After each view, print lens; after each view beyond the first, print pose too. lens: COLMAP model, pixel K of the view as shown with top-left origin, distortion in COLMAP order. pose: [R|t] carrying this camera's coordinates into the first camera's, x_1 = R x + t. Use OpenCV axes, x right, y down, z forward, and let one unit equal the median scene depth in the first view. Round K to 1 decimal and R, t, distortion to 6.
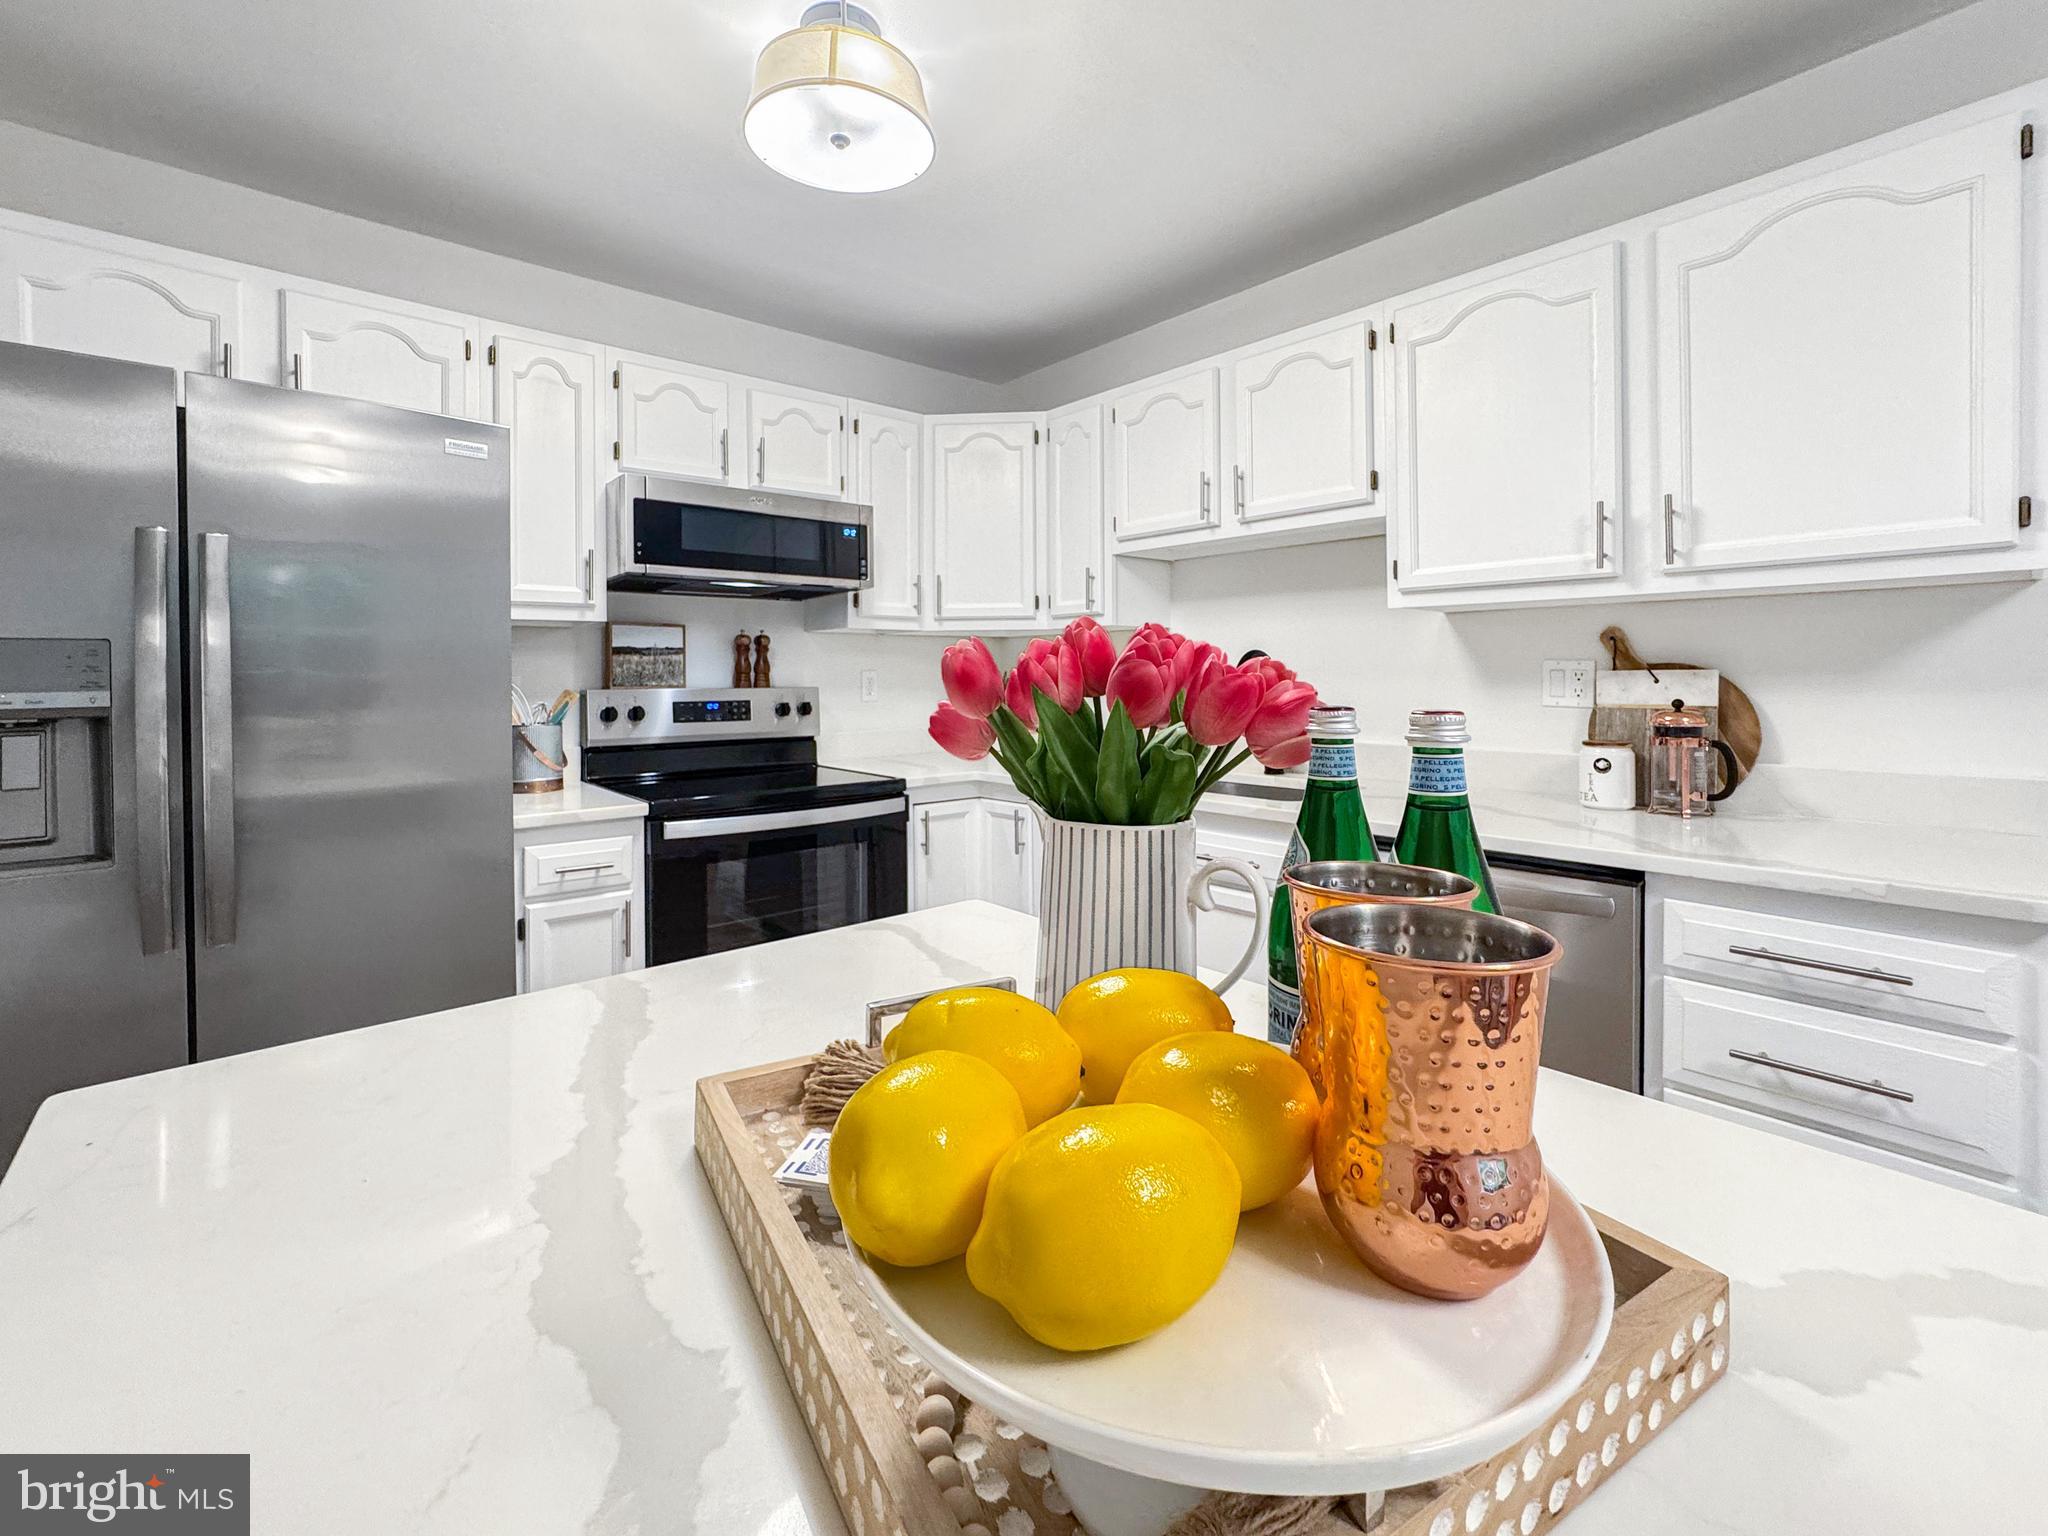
lens RADIAL K [[874.8, 0, 975.1], [0, 874.8, 669.1], [0, 0, 1]] dist [-0.009913, 0.005987]
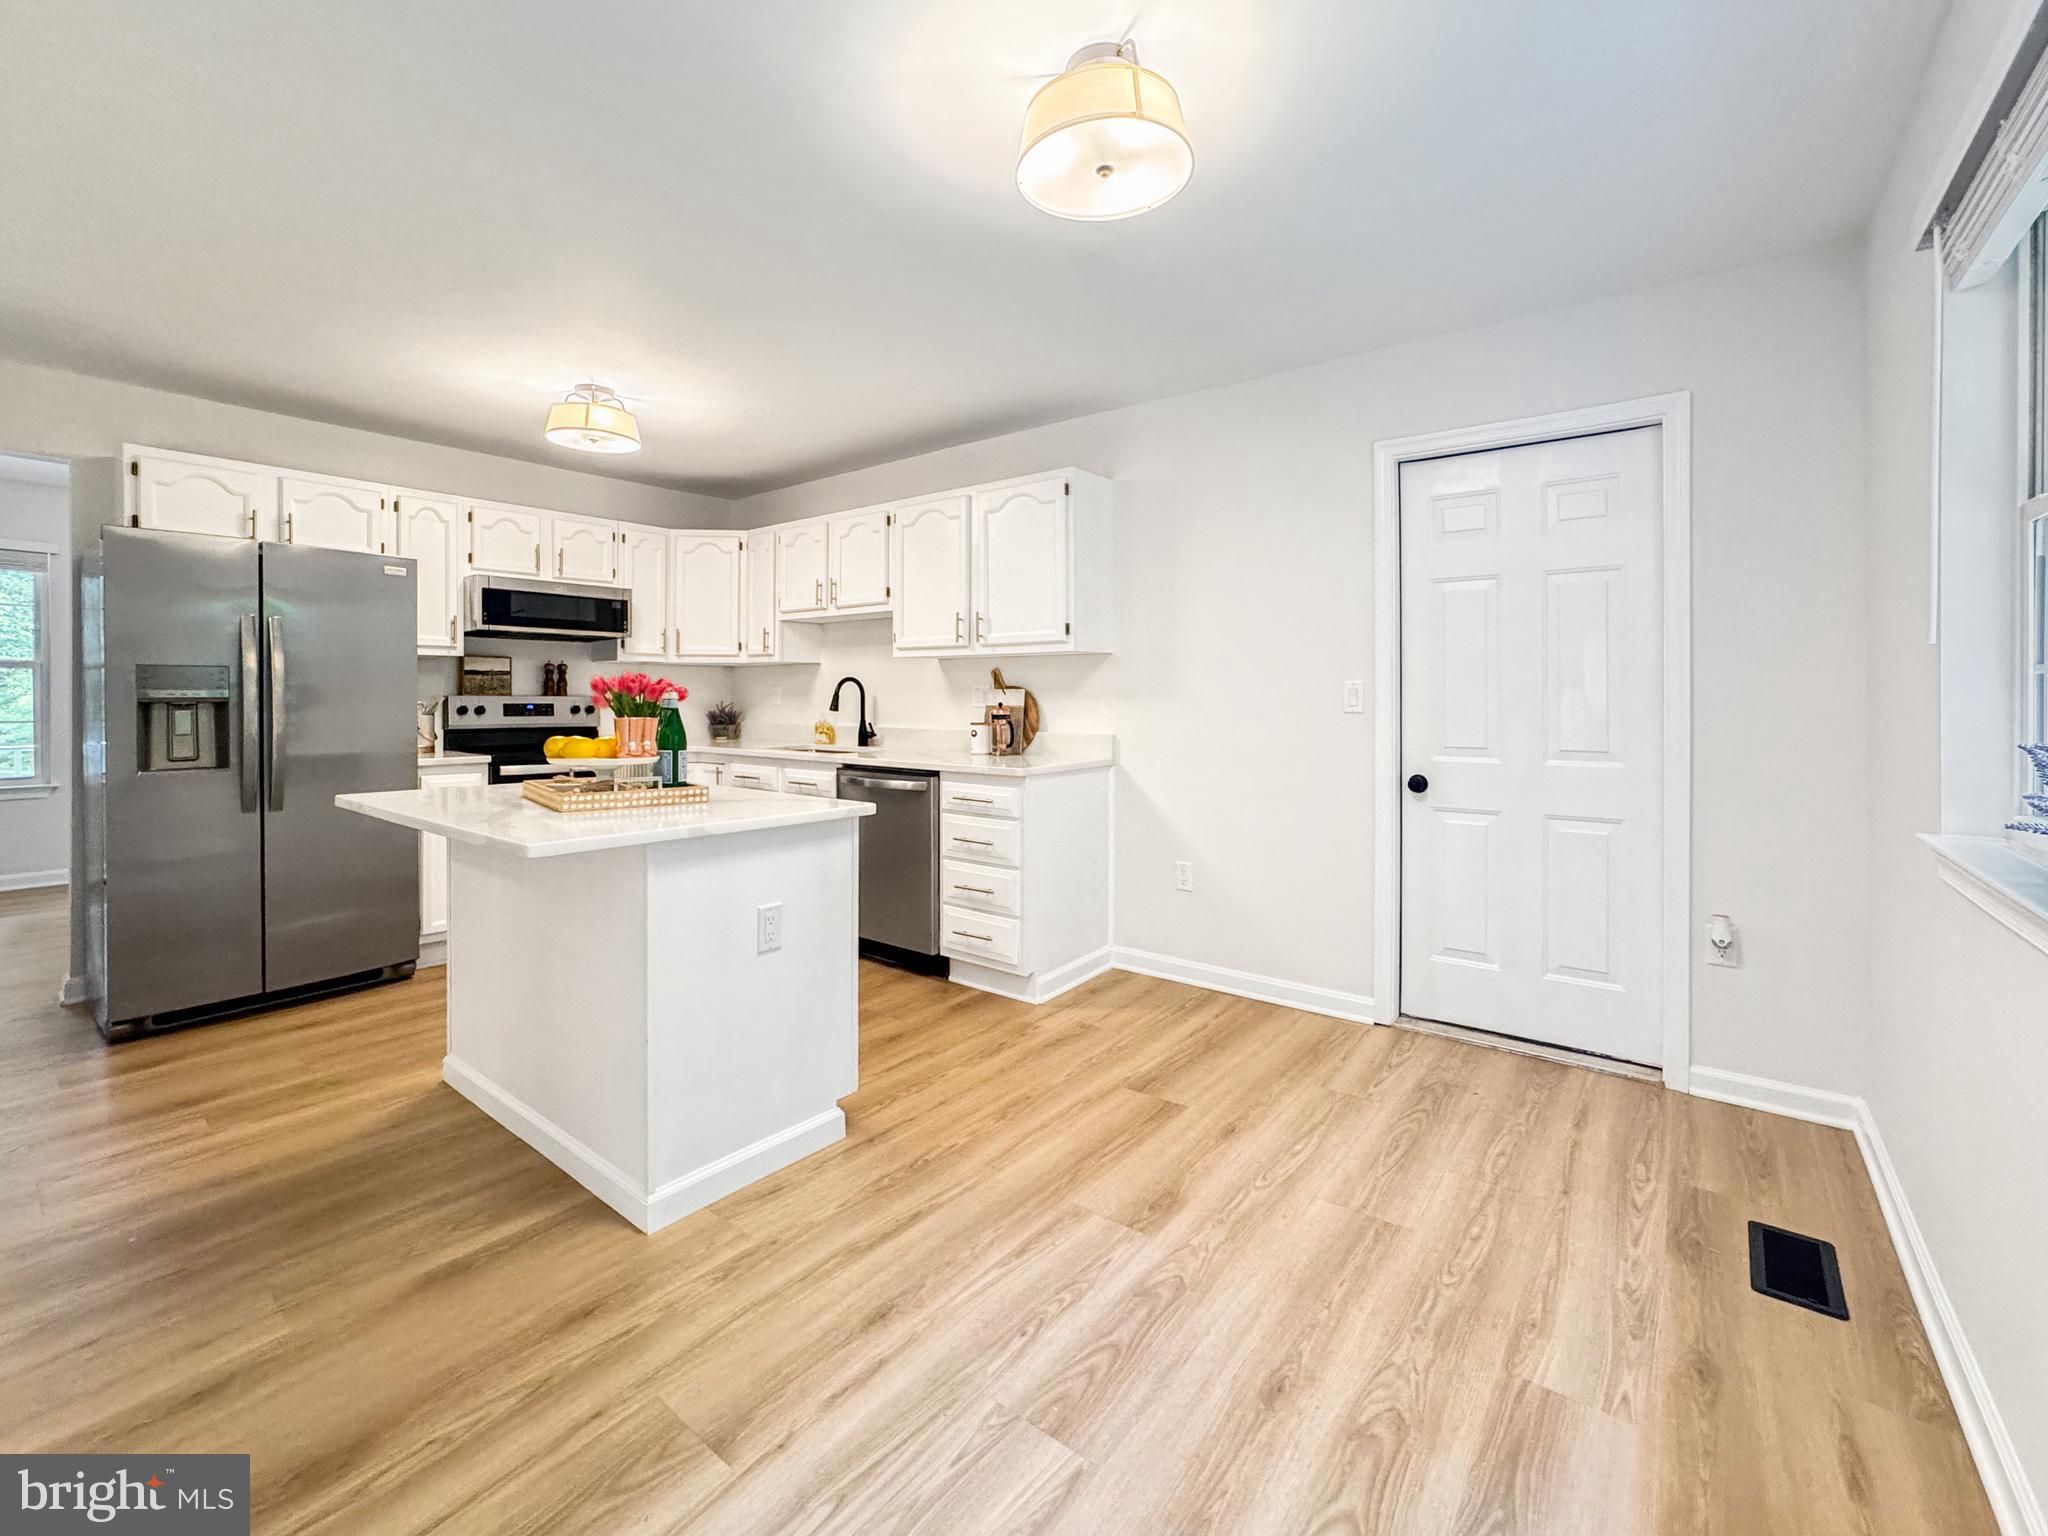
lens RADIAL K [[874.8, 0, 978.3], [0, 874.8, 699.0], [0, 0, 1]] dist [-0.009913, 0.005987]
pose [[0.984418, 0.008372, 0.175643, 0.272659], [-0.009887, 0.999921, 0.007754, 0.007433], [-0.175564, -0.009370, 0.984423, -0.859152]]
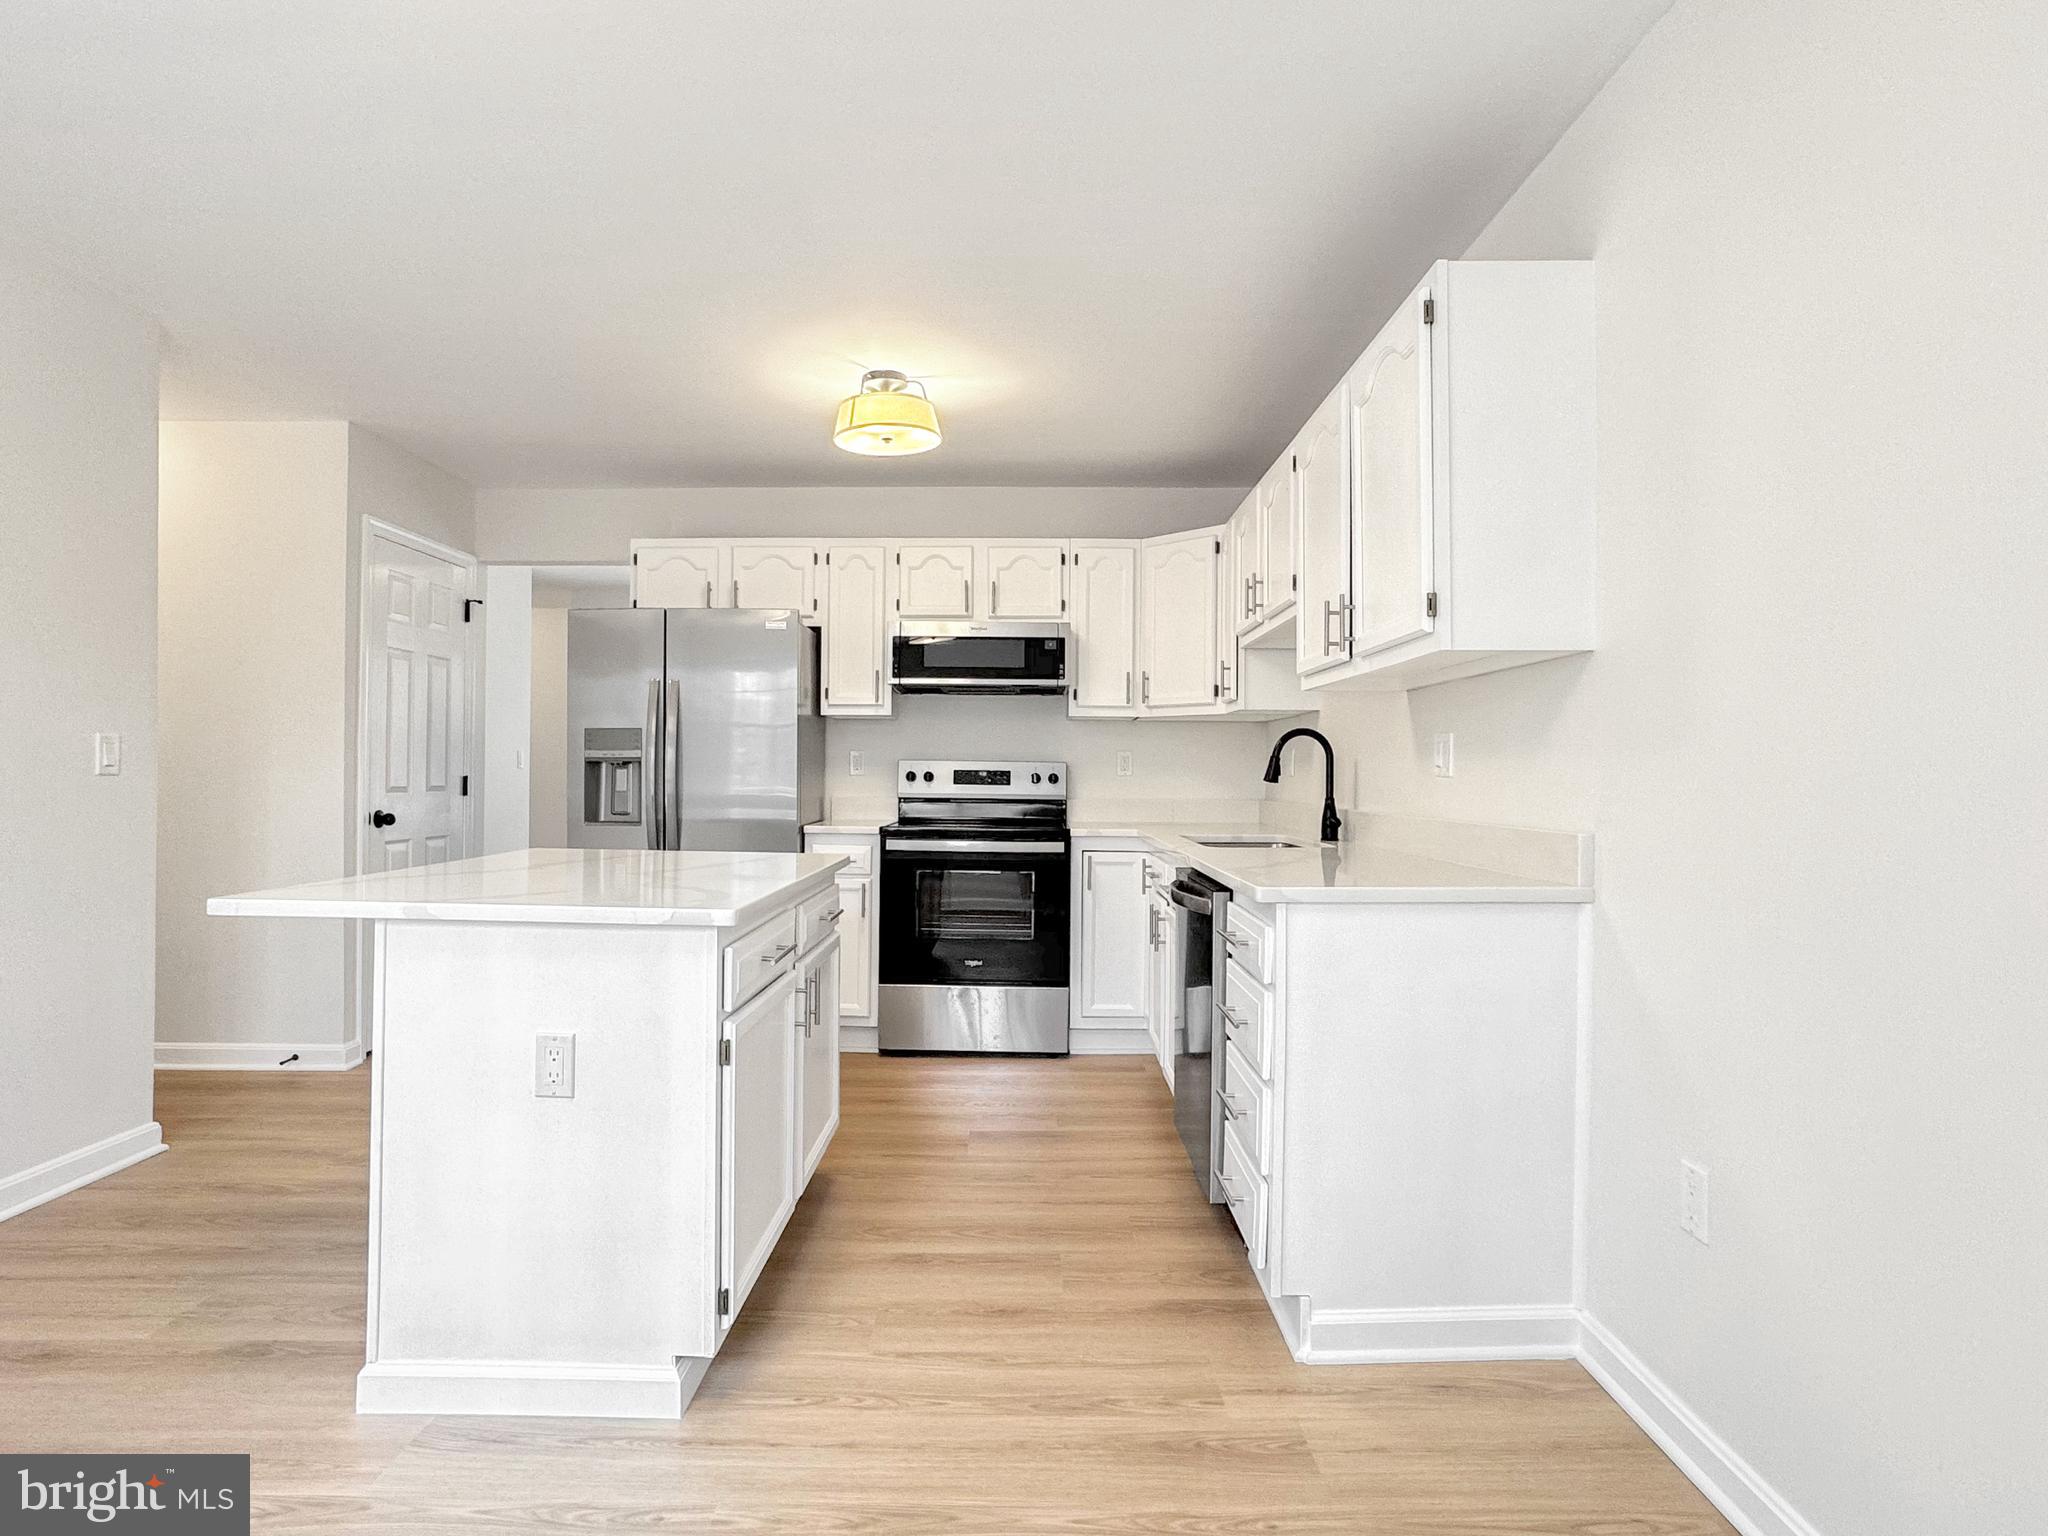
lens RADIAL K [[1084.4, 0, 1029.2], [0, 1084.4, 780.0], [0, 0, 1]] dist [-0.002708, 0.002793]
pose [[0.765431, 0.018011, -0.643266, 0.980622], [-0.011588, 0.999832, 0.014206, 0.030371], [0.643414, -0.003420, 0.765511, -0.316880]]
